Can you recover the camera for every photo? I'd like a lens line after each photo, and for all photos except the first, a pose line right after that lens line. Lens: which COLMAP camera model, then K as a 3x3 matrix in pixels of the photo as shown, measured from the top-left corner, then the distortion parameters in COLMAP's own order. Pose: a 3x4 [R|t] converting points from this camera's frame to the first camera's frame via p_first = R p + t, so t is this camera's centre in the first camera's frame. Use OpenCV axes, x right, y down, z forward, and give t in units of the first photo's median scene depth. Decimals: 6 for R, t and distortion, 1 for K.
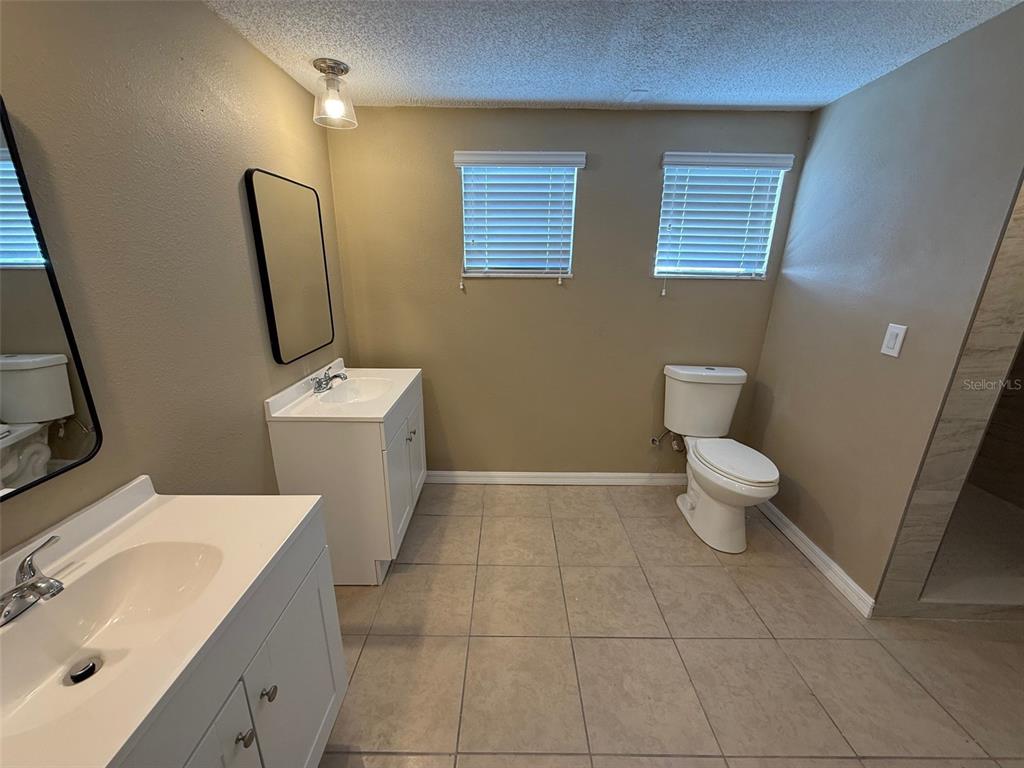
lens RADIAL K [[409.3, 0, 513.1], [0, 409.3, 388.3], [0, 0, 1]] dist [0.000582, 0.000236]
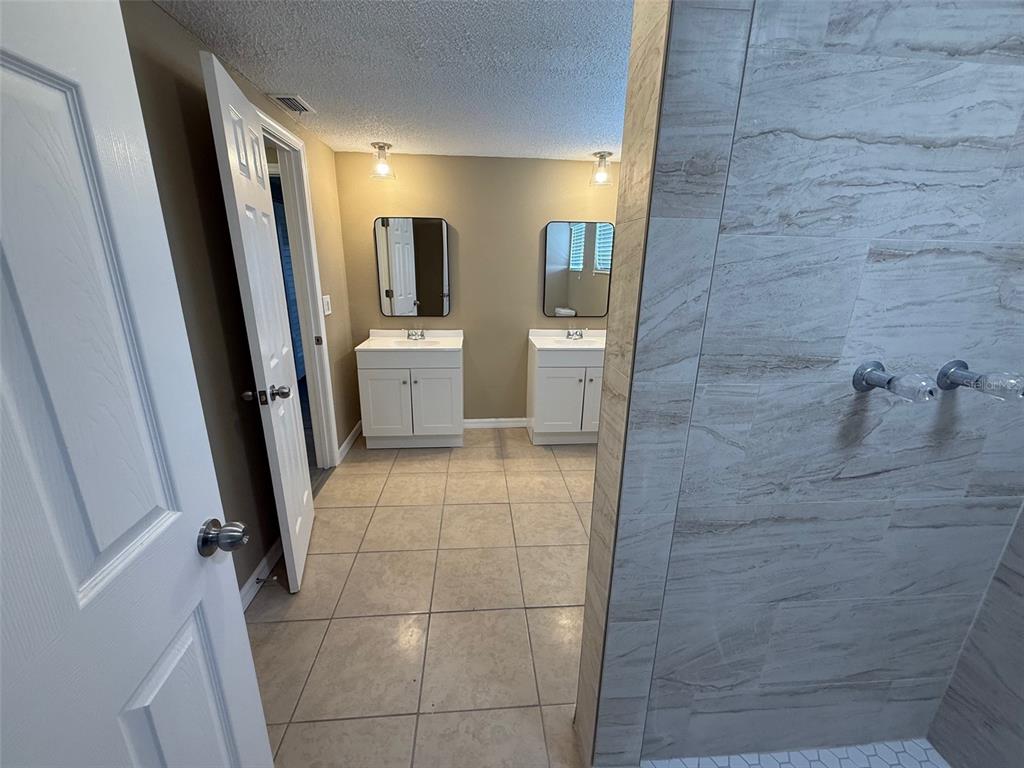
lens RADIAL K [[409.3, 0, 511.8], [0, 409.3, 382.9], [0, 0, 1]] dist [0.000582, 0.000236]
pose [[0.080311, 0.264482, -0.961041, 1.488241], [-0.308793, 0.923324, 0.228297, -0.176496], [0.947733, 0.278428, 0.155823, 0.614715]]
